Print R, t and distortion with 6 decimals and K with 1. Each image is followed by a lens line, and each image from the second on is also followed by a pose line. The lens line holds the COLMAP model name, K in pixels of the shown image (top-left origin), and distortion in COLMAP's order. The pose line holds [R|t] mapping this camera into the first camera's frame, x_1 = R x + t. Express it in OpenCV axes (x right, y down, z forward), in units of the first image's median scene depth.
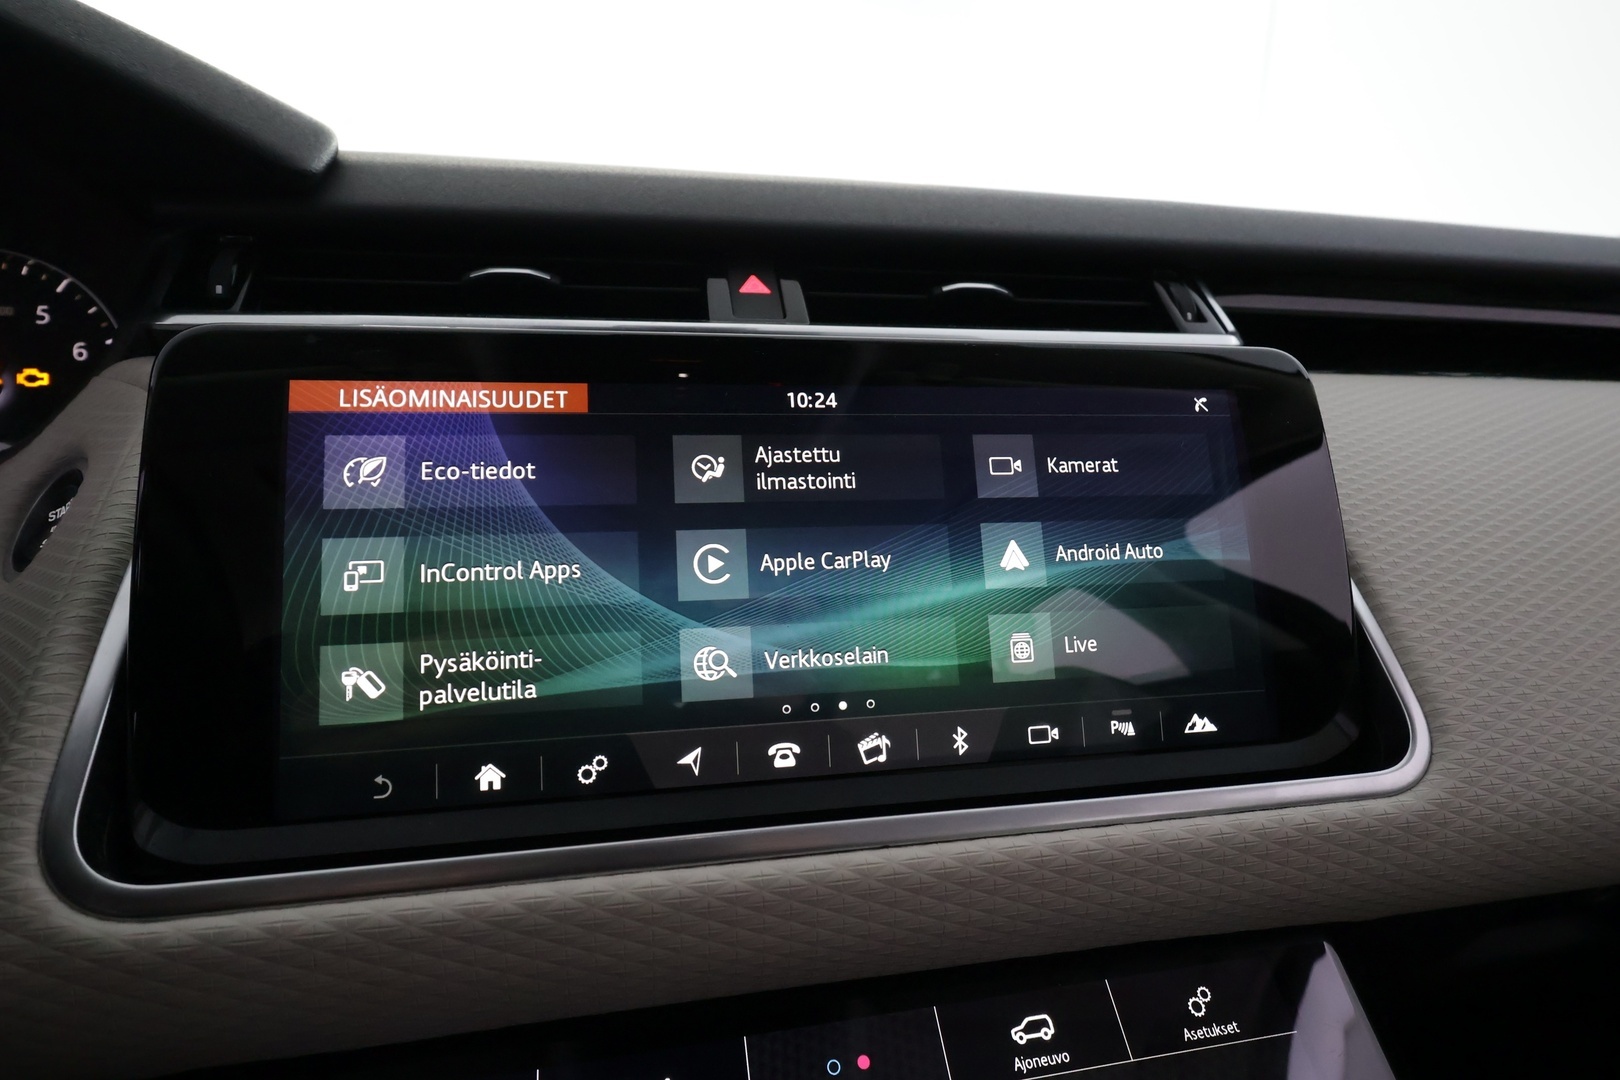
lens RADIAL K [[881.3, 0, 815.6], [0, 881.3, 537.6], [0, 0, 1]] dist [0.004114, 0.001263]
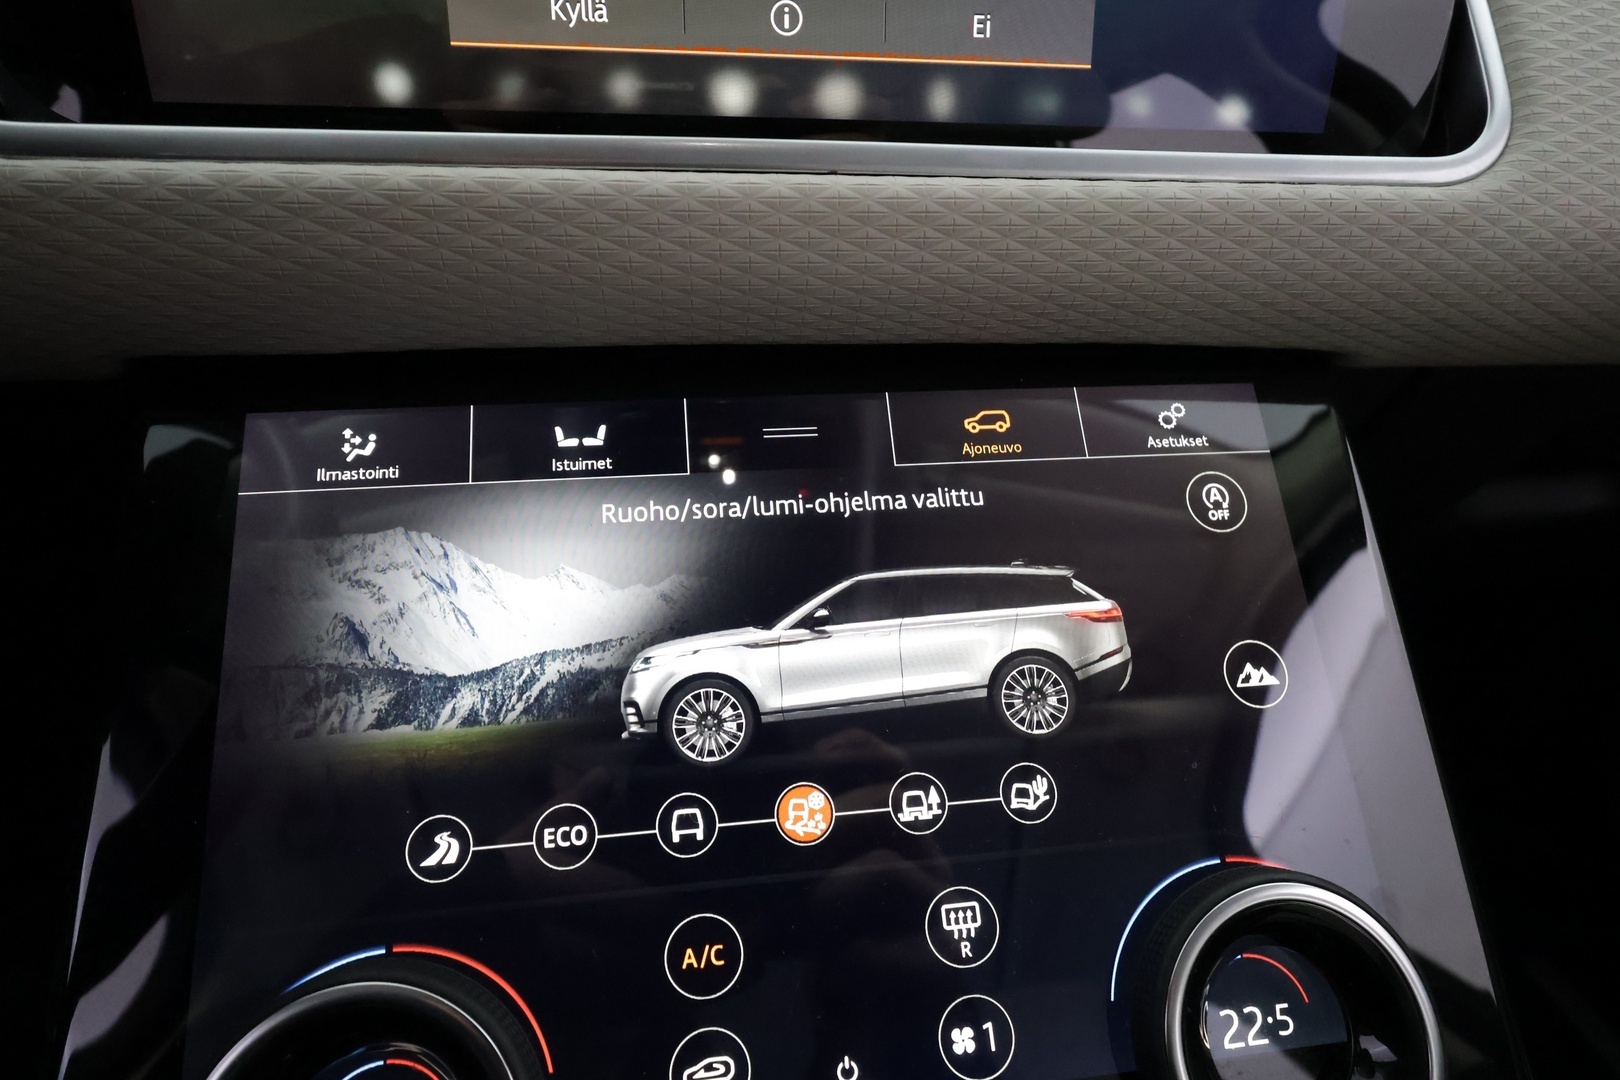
lens RADIAL K [[891.8, 0, 810.0], [0, 891.8, 540.0], [0, 0, 1]] dist [-0.002746, 0.002800]
pose [[0.996680, 0.059176, -0.055924, 0.113816], [-0.036480, 0.938612, 0.343039, 0.346706], [0.072791, -0.339860, 0.937655, 0.033398]]
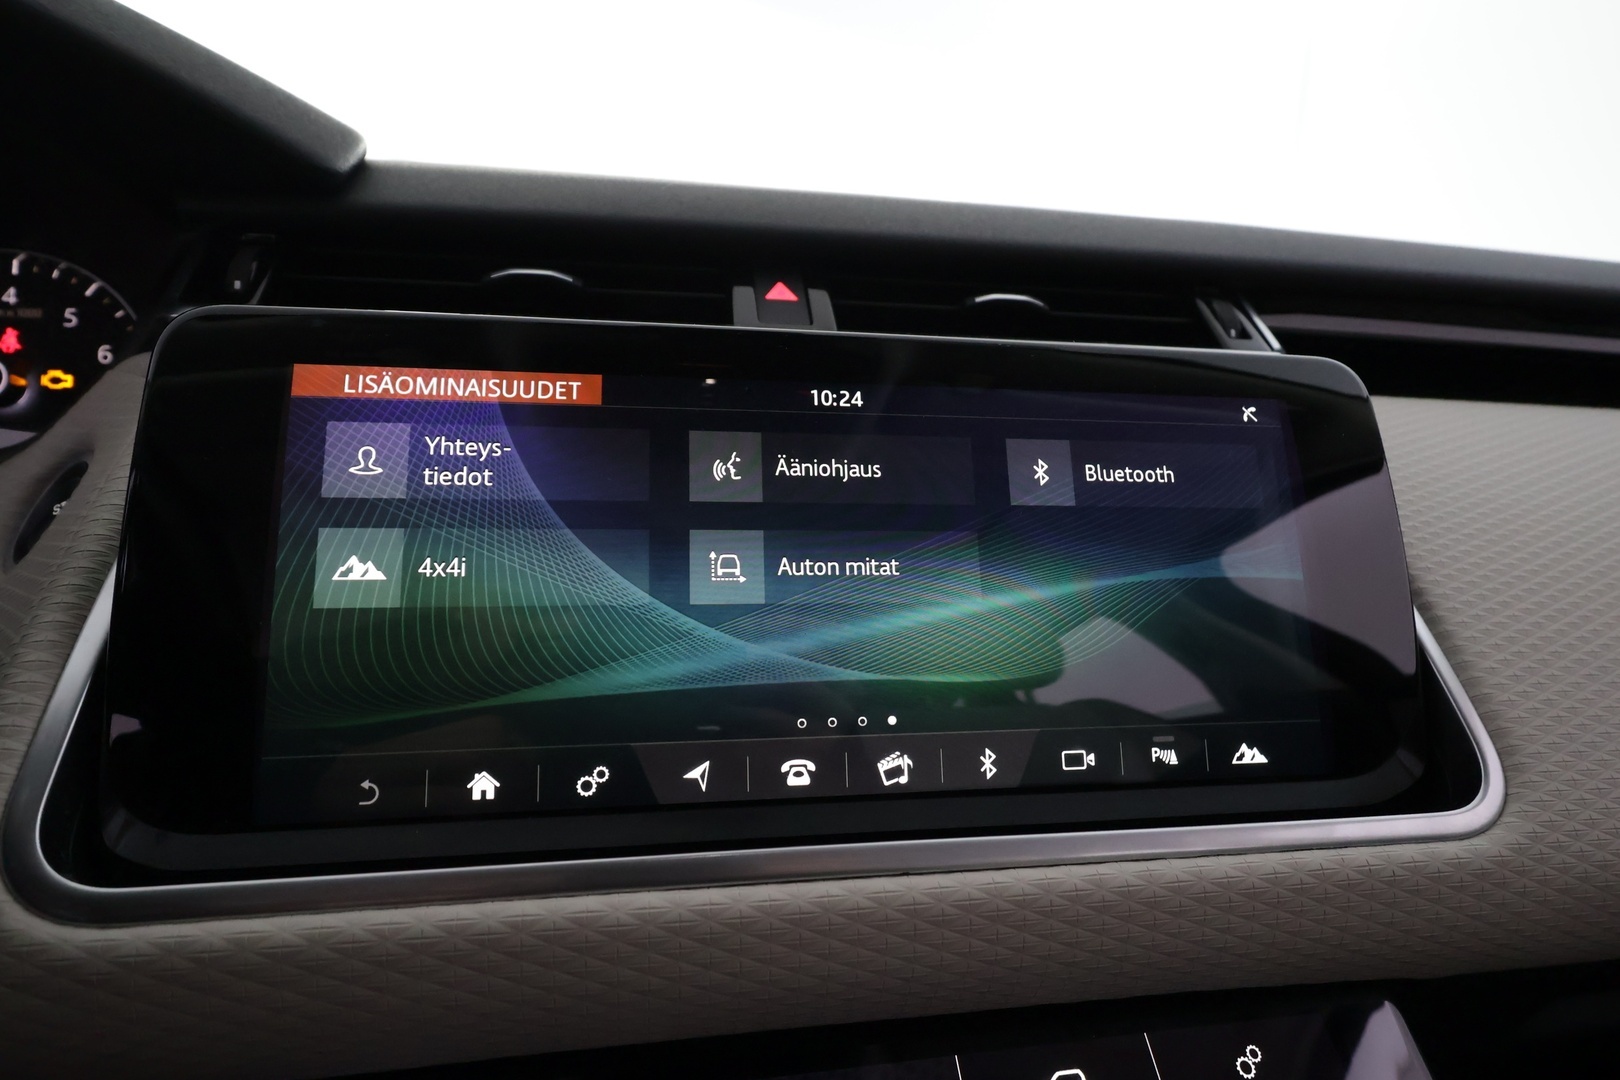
lens RADIAL K [[877.9, 0, 817.3], [0, 877.9, 544.3], [0, 0, 1]] dist [0.006850, 0.000341]
pose [[0.999365, 0.021246, -0.028603, 0.005869], [-0.022410, 0.998906, -0.041036, 0.042014], [0.027700, 0.041651, 0.998748, 0.061630]]
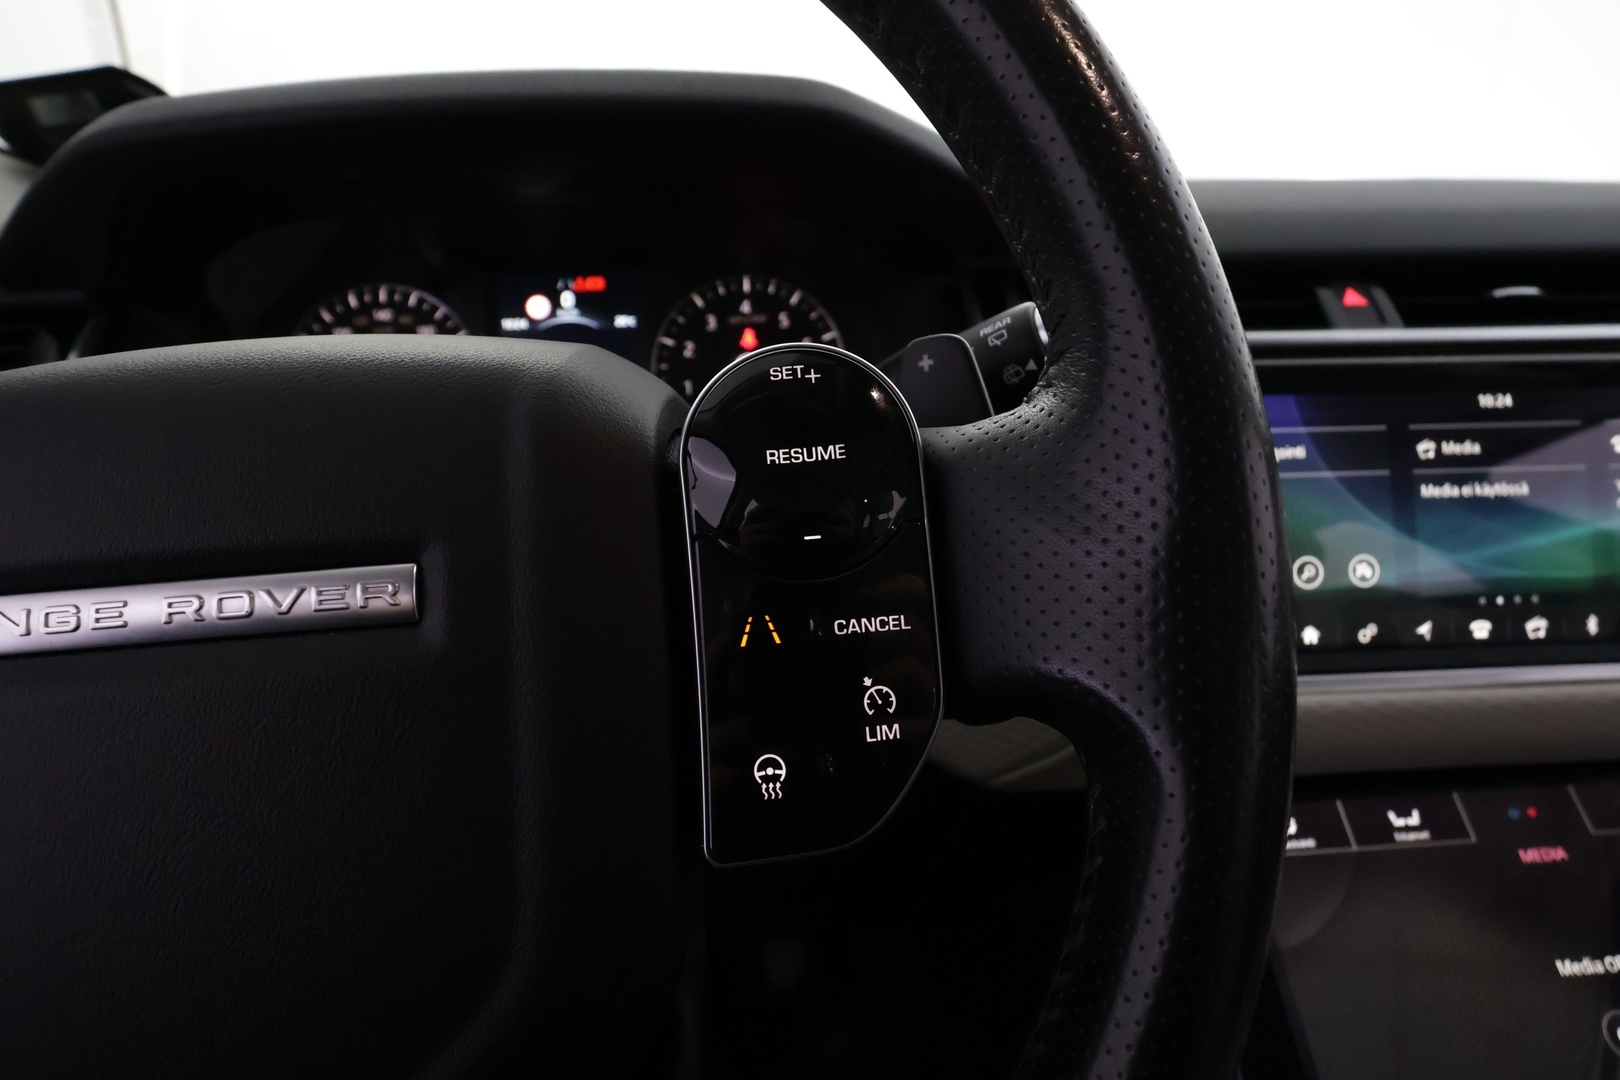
lens RADIAL K [[873.1, 0, 809.4], [0, 873.1, 542.7], [0, 0, 1]] dist [-0.000514, -0.000788]
pose [[0.988017, 0.015552, -0.153557, -0.976458], [0.003636, 0.992289, 0.123890, -0.107929], [0.154299, -0.122964, 0.980343, -0.708995]]
